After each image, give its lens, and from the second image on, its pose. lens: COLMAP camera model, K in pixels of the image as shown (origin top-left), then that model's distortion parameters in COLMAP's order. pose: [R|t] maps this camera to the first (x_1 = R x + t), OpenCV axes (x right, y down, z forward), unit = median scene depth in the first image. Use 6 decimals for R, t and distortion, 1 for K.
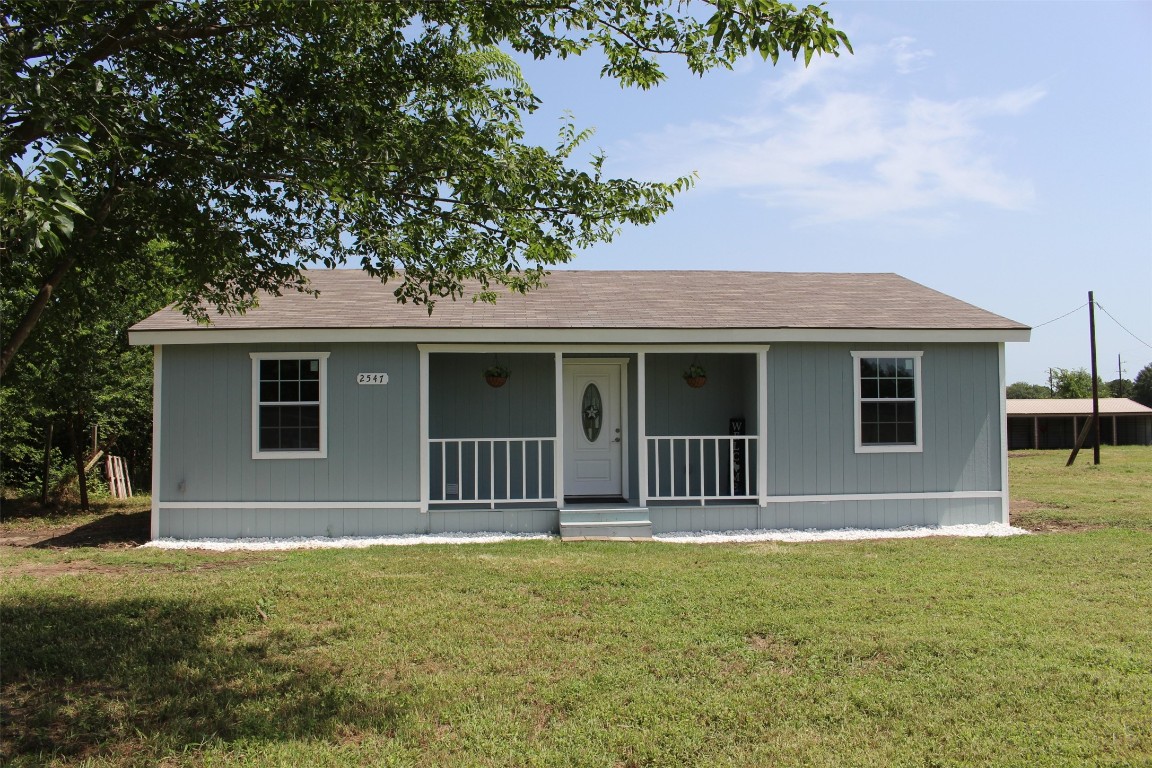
lens RADIAL K [[949.3, 0, 570.4], [0, 949.3, 383.0], [0, 0, 1]] dist [-0.142467, 0.104526]
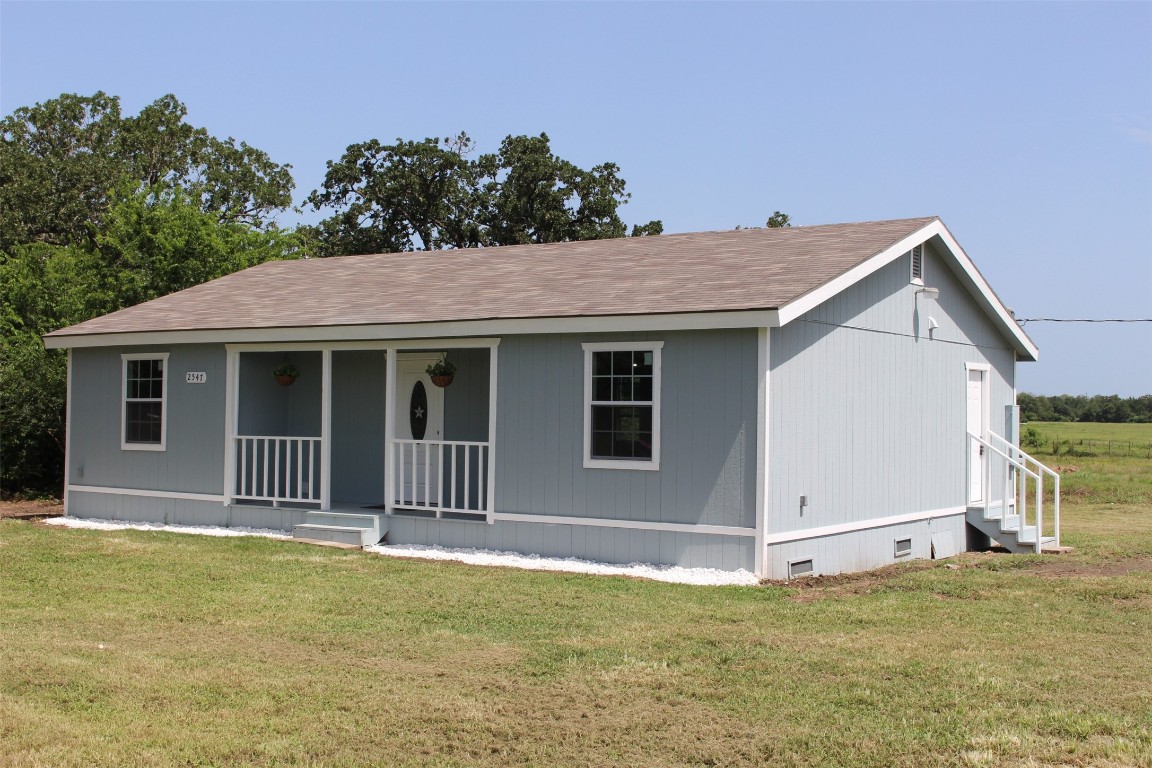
lens RADIAL K [[1323.3, 0, 577.3], [0, 1323.3, 389.7], [0, 0, 1]] dist [-0.066839, 0.000000]
pose [[0.802583, 0.005340, -0.596517, 0.995477], [0.000596, 0.999952, 0.009753, -0.004640], [0.596540, -0.008183, 0.802541, 0.067902]]
